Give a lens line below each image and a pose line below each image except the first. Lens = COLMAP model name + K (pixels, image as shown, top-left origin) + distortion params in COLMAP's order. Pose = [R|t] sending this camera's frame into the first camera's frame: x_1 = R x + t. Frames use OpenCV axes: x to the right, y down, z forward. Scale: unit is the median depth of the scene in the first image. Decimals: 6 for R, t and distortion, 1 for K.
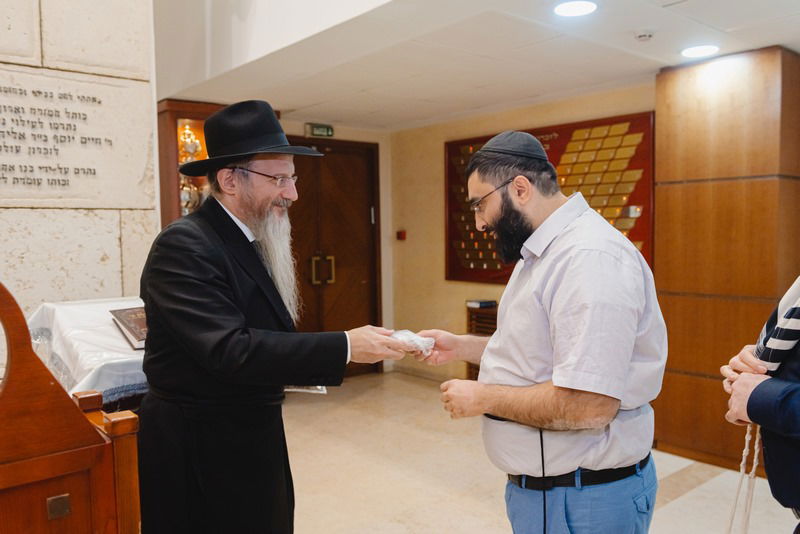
lens RADIAL K [[633.3, 0, 400.0], [0, 633.3, 267.0], [0, 0, 1]] dist [-0.028599, 0.006260]
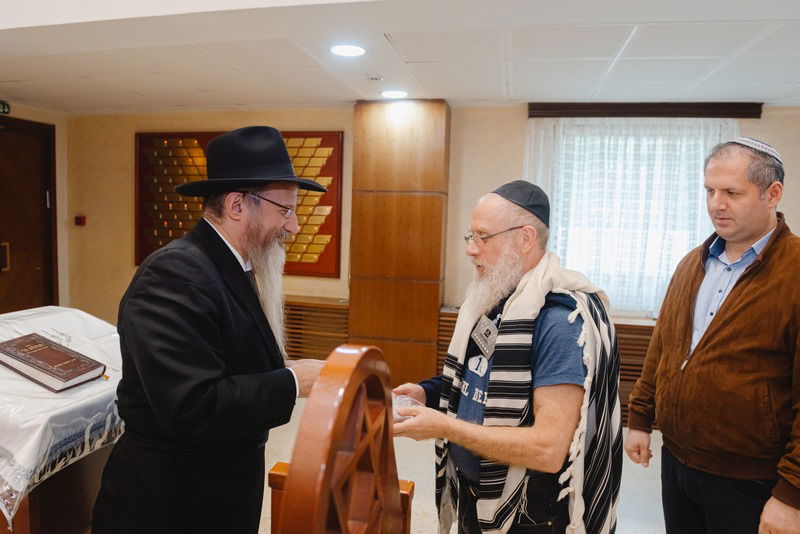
lens RADIAL K [[541.4, 0, 398.6], [0, 541.4, 259.8], [0, 0, 1]] dist [-0.013872, -0.060608]
pose [[0.814998, -0.012980, 0.579318, -0.126586], [-0.002521, 0.999660, 0.025944, -0.019001], [-0.579458, -0.022604, 0.814689, 0.047626]]
